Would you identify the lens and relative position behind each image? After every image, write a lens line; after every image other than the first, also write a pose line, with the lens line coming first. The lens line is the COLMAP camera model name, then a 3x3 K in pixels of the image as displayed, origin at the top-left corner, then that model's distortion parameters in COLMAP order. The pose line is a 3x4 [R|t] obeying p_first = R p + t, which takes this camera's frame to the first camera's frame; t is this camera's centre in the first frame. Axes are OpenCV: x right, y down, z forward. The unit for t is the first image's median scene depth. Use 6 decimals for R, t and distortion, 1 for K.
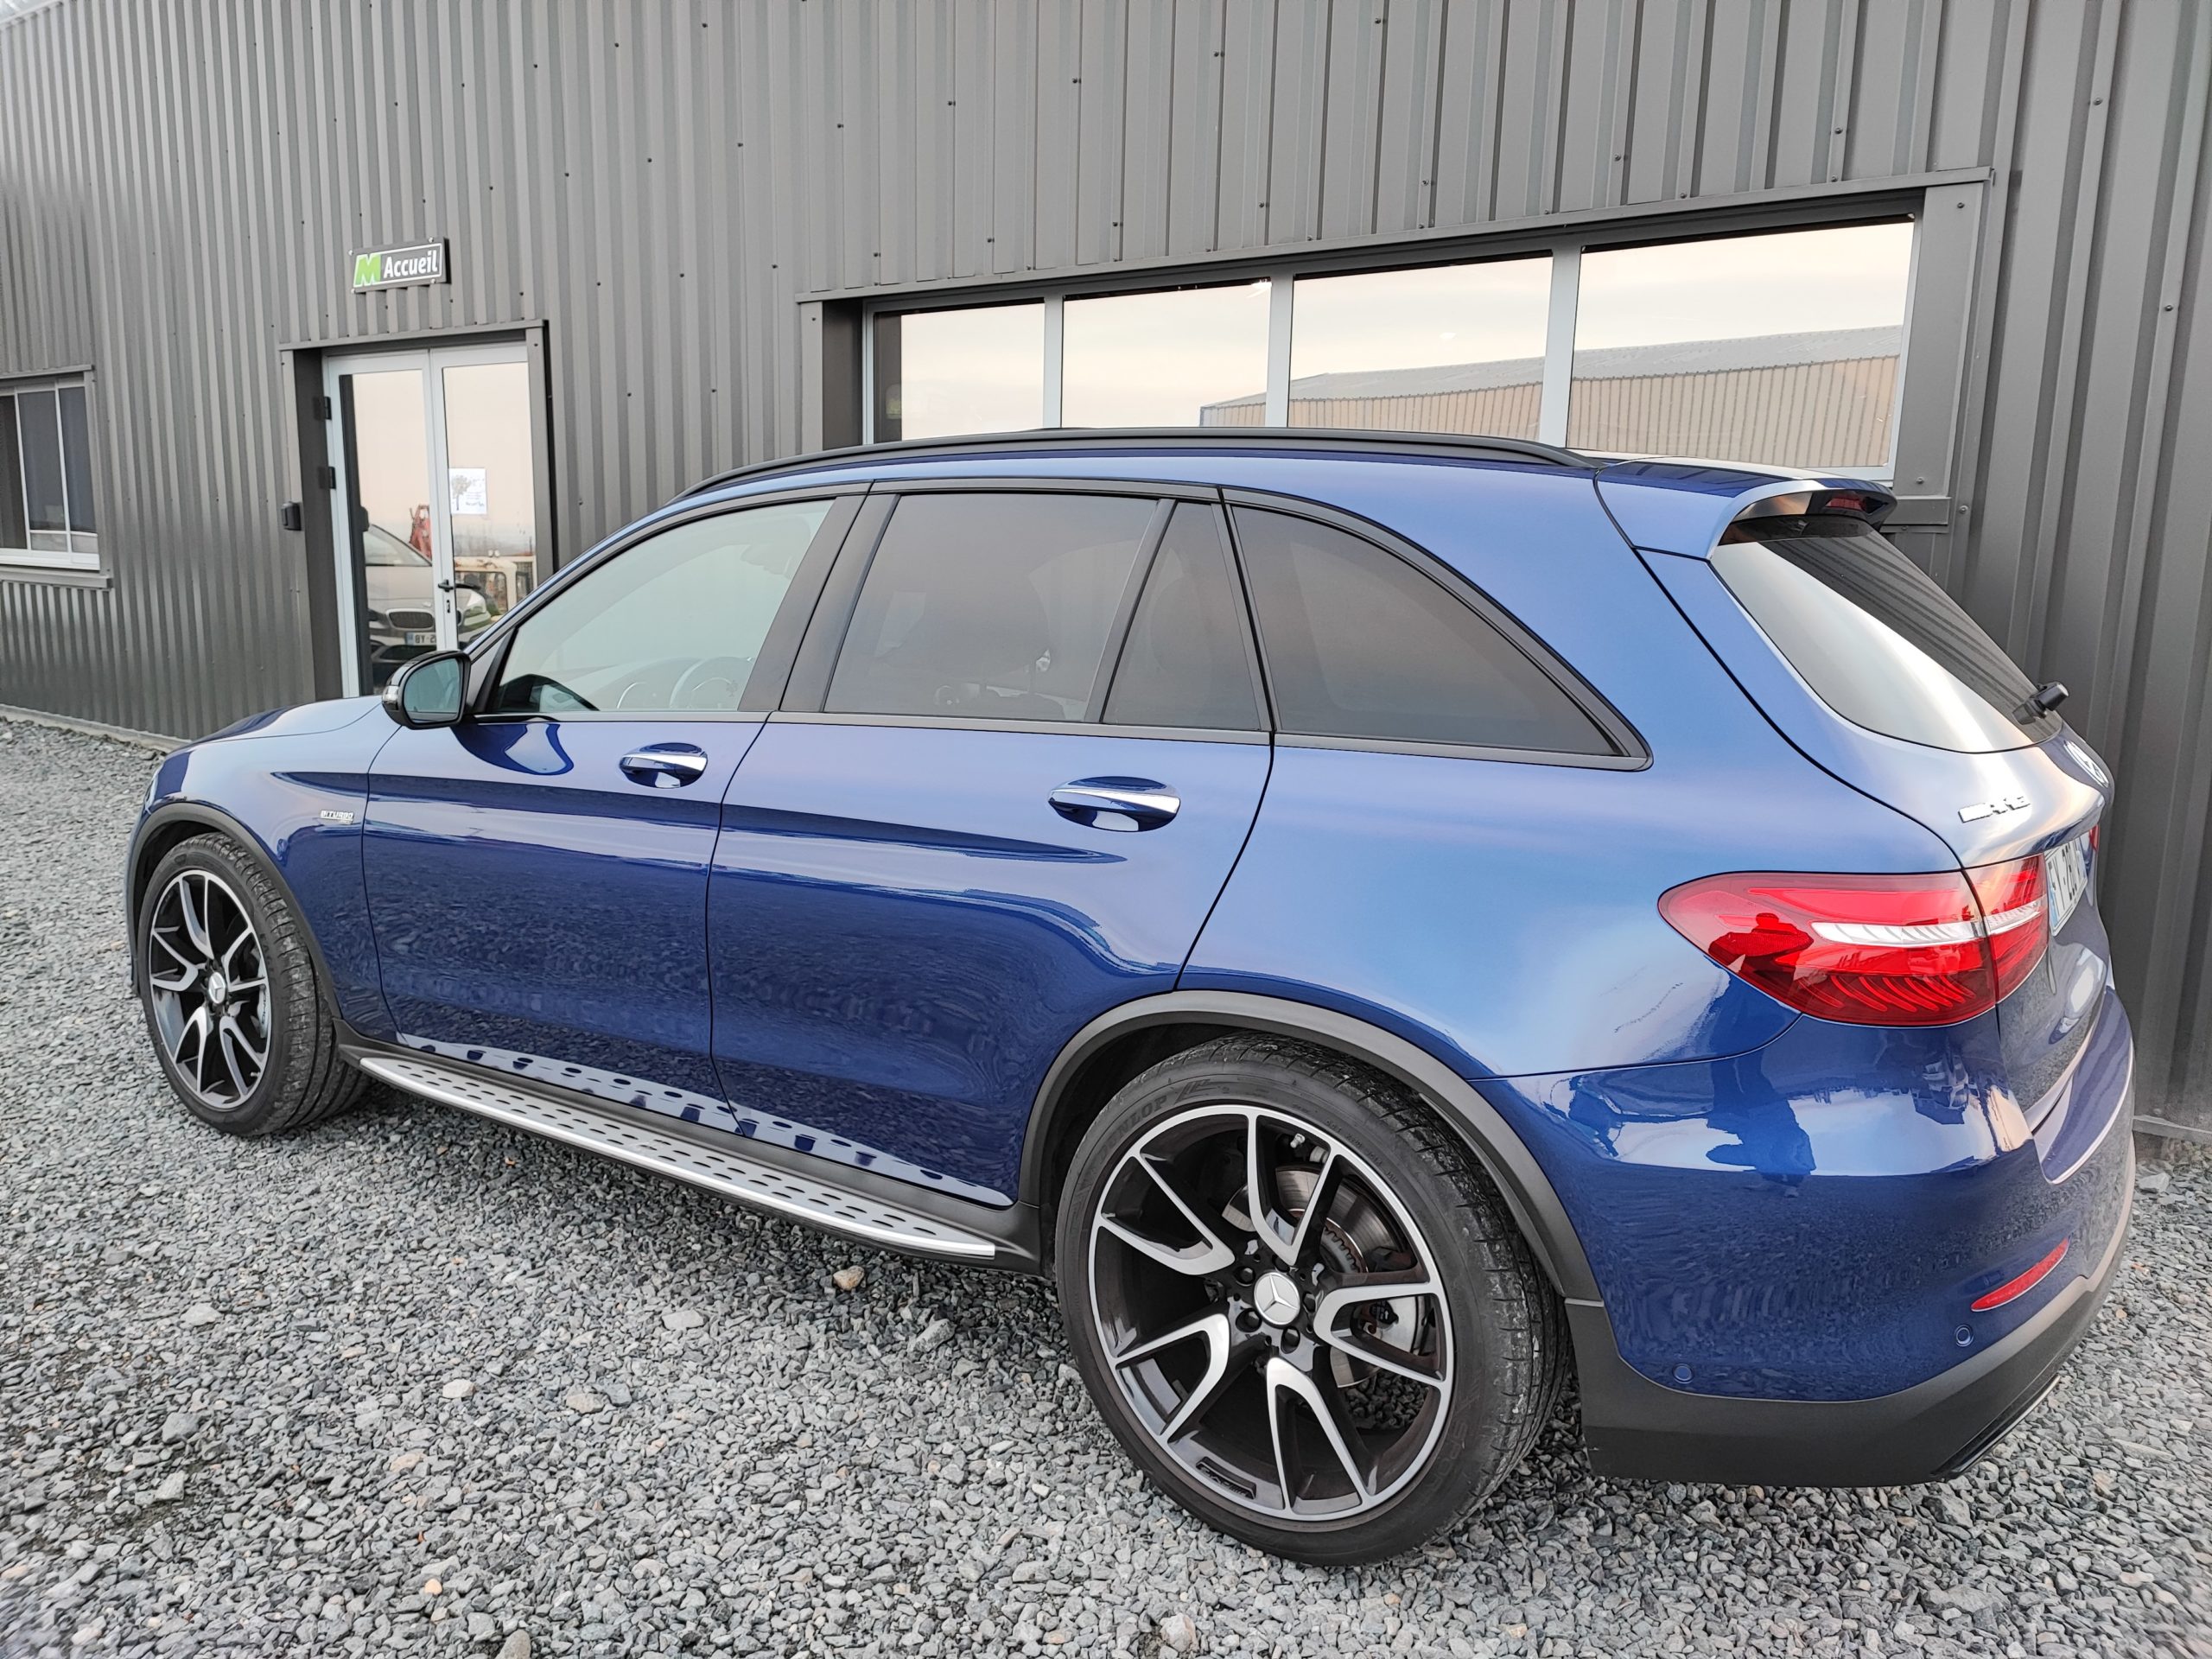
lens RADIAL K [[1597.7, 0, 1106.0], [0, 1597.7, 829.5], [0, 0, 1]] dist [0.074466, -0.087417]
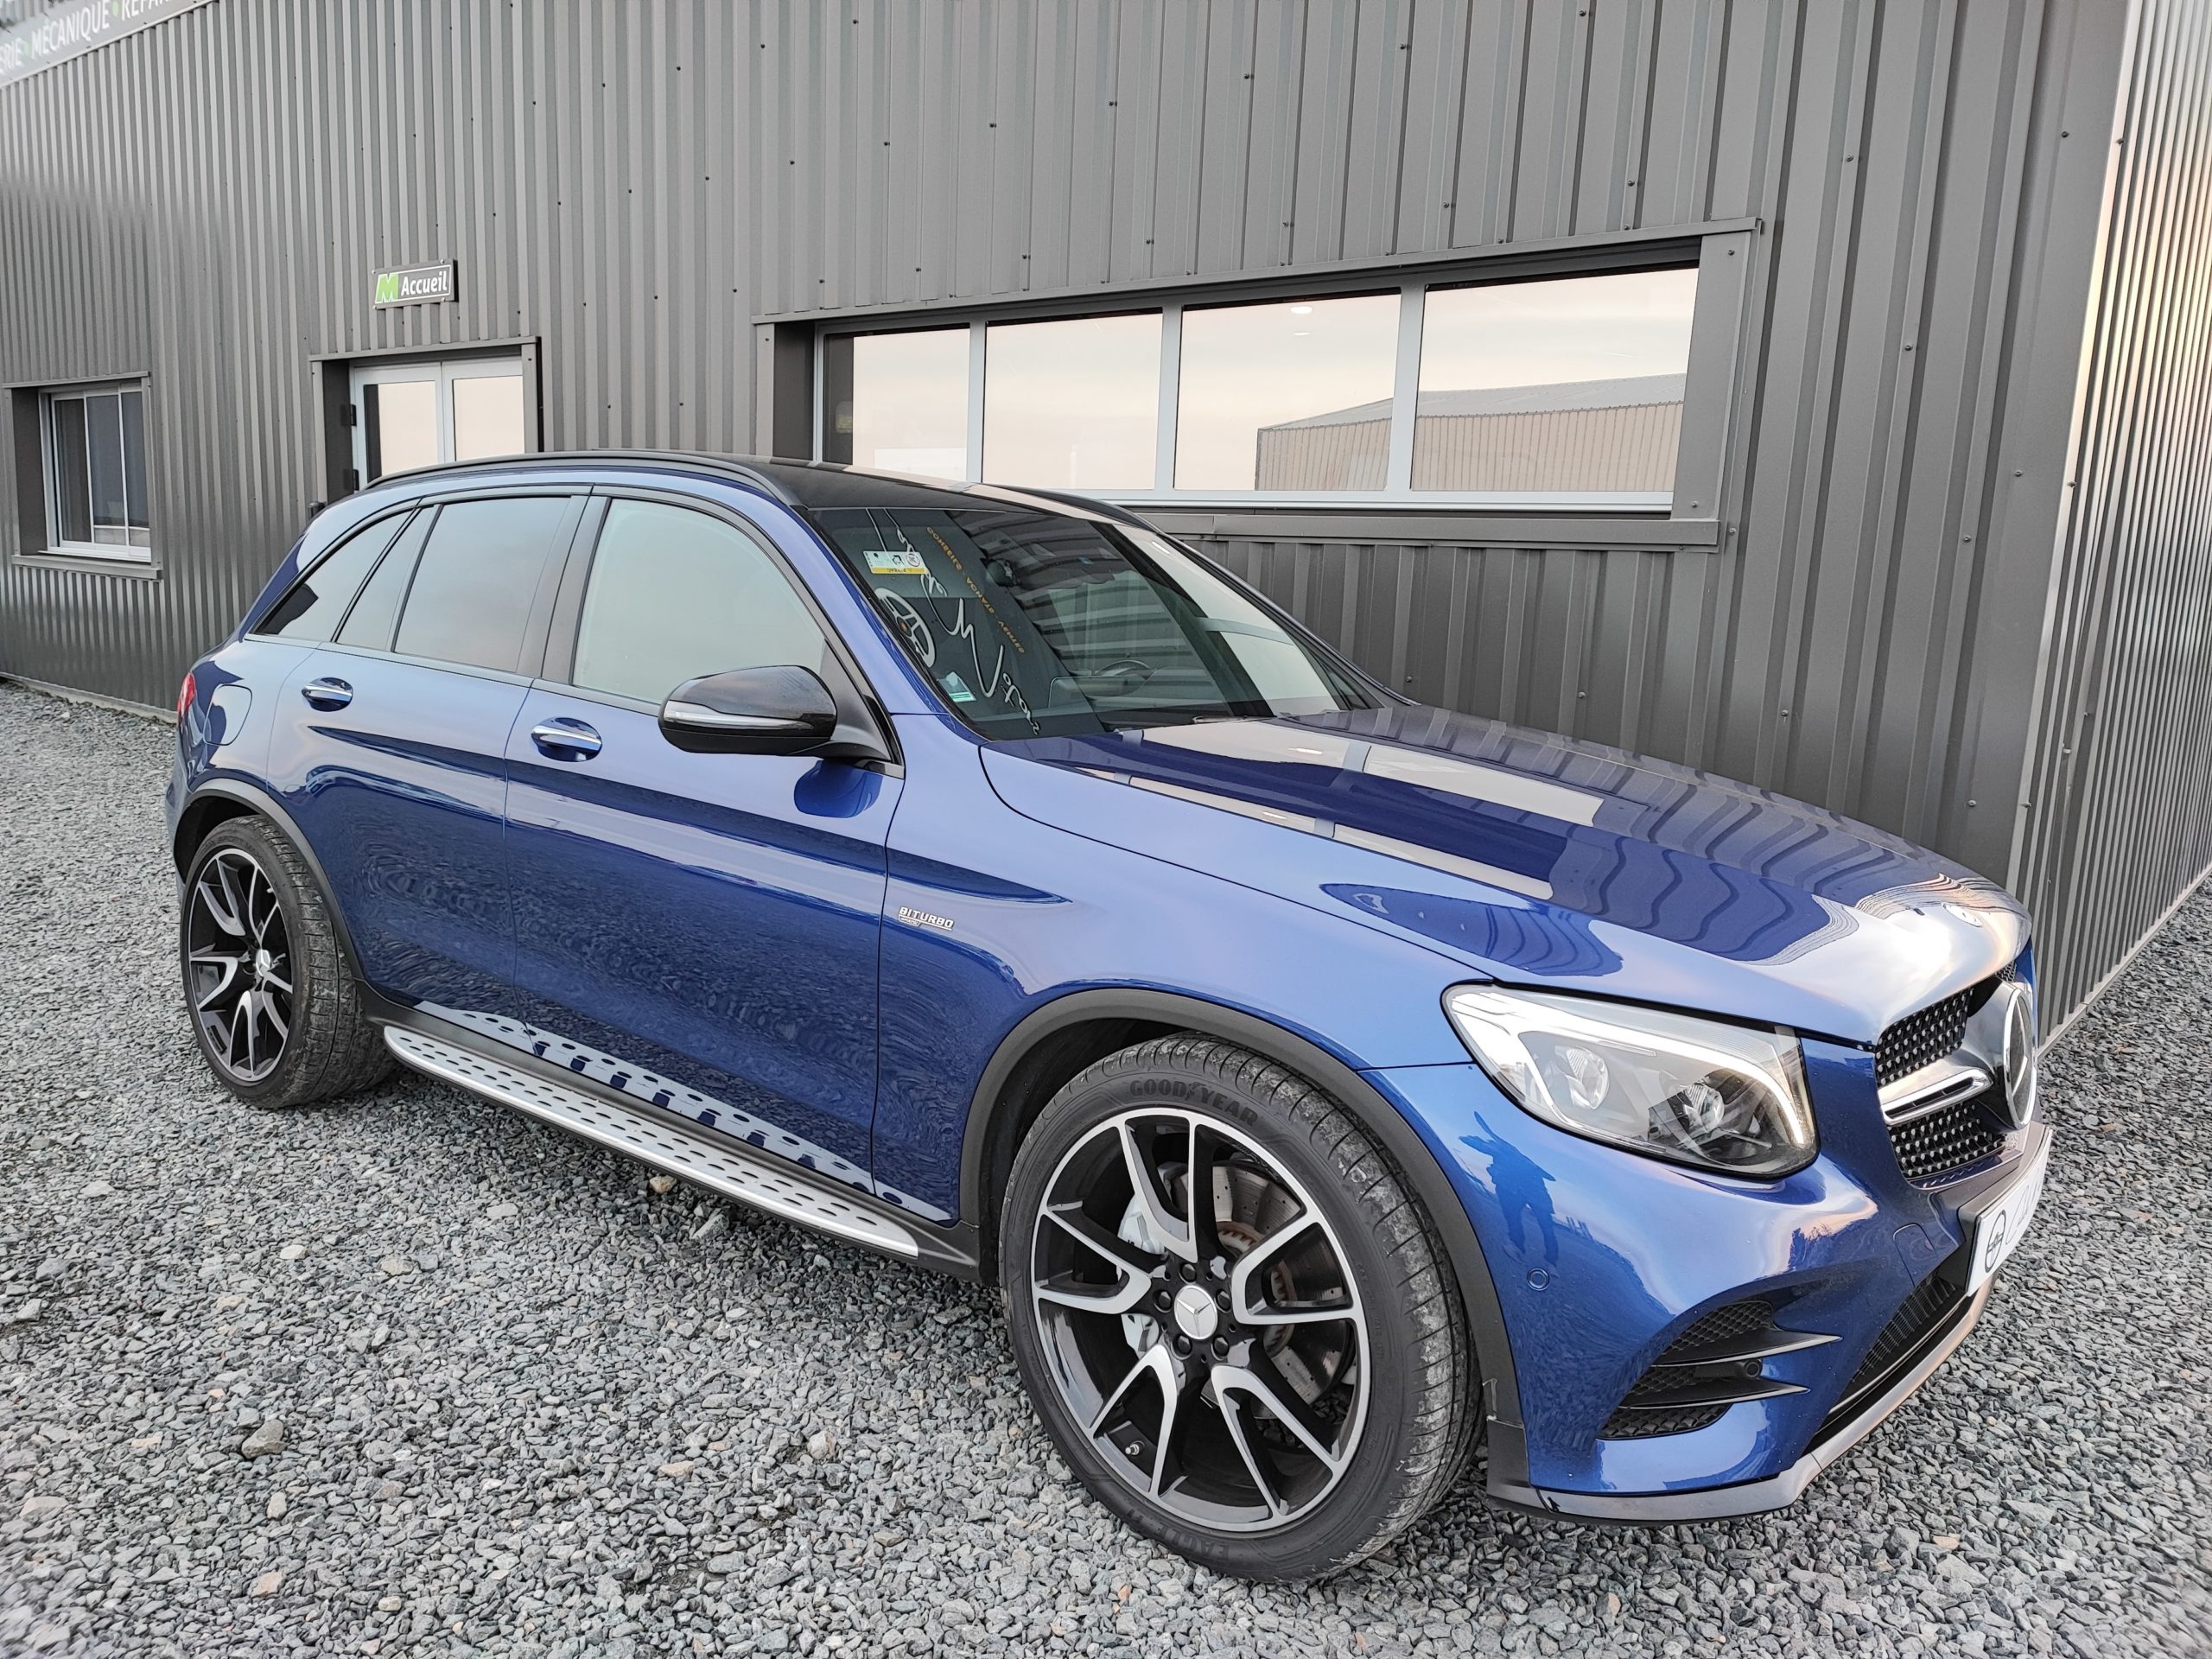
lens RADIAL K [[1592.9, 0, 1106.0], [0, 1592.9, 829.5], [0, 0, 1]] dist [0.076864, -0.088122]
pose [[0.998605, 0.027304, -0.045189, 0.209534], [-0.027801, 0.999559, -0.010400, 0.033943], [0.044885, 0.011641, 0.998924, -0.128820]]
